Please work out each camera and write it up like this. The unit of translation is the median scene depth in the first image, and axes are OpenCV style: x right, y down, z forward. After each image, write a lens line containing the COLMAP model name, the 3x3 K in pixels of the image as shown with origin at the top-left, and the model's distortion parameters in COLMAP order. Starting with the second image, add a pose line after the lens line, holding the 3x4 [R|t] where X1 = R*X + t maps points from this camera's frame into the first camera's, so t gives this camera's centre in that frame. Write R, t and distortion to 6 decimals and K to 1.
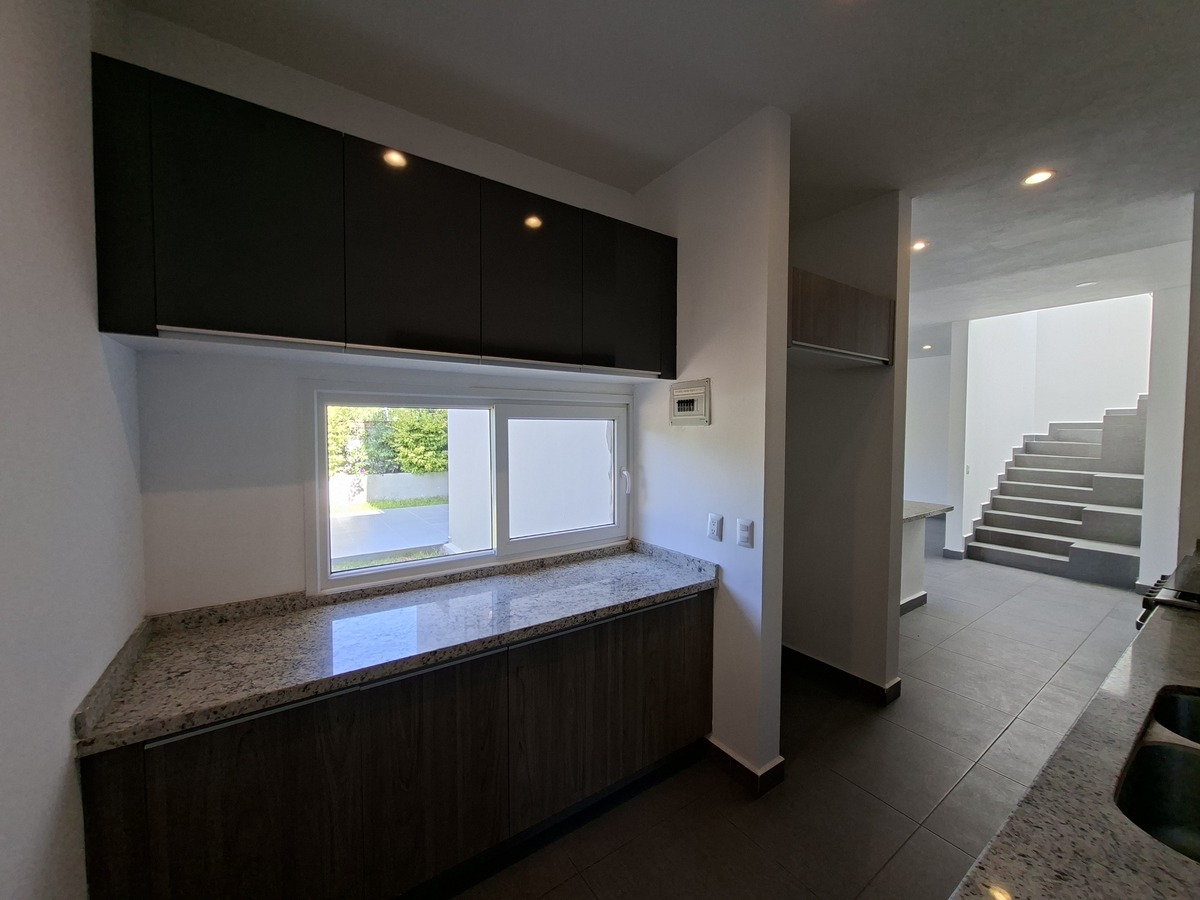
lens RADIAL K [[473.1, 0, 609.7], [0, 473.1, 447.7], [0, 0, 1]] dist [-0.012749, 0.007755]
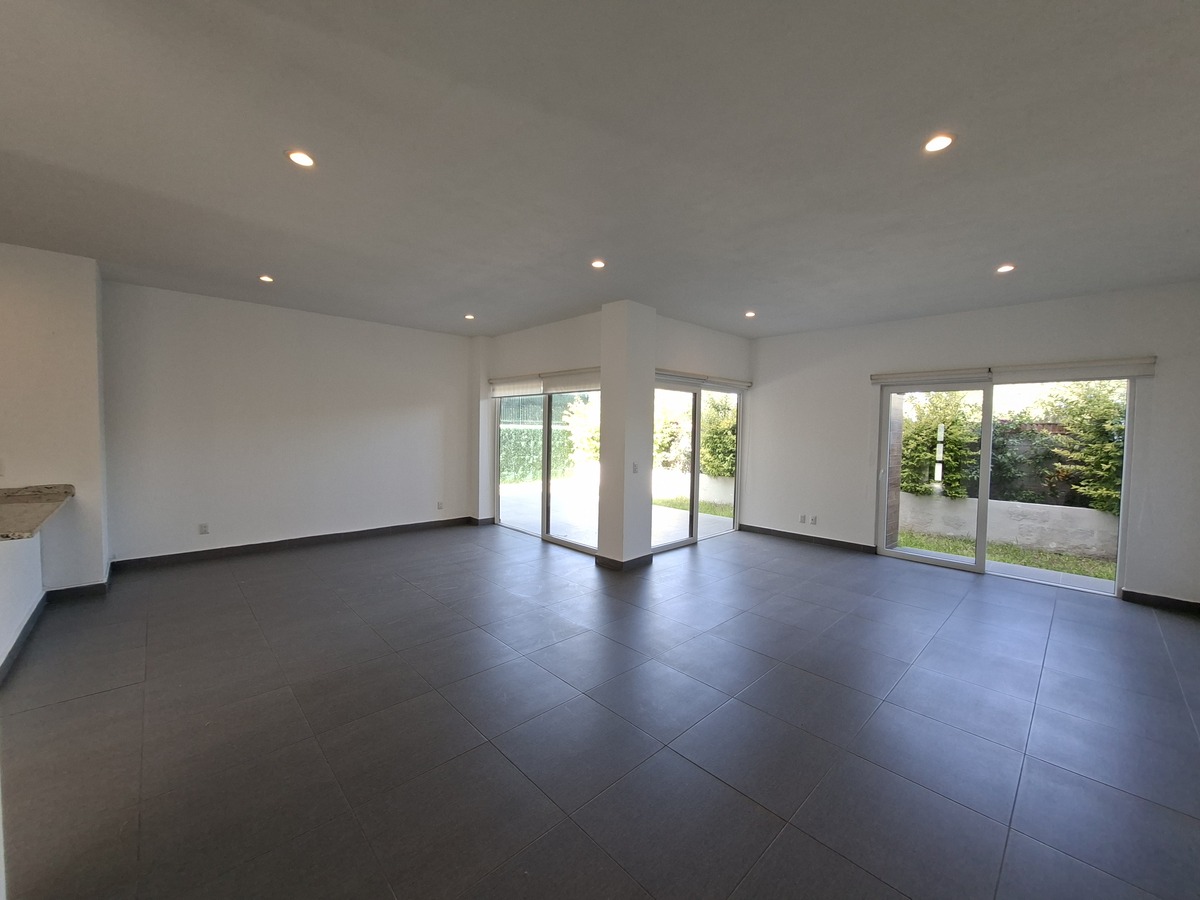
lens RADIAL K [[473.1, 0, 609.7], [0, 473.1, 447.7], [0, 0, 1]] dist [-0.012749, 0.007755]
pose [[0.150401, 0.038600, -0.987871, 0.903305], [-0.056628, 0.997933, 0.030372, -0.035682], [0.987002, 0.051373, 0.152276, 1.148215]]
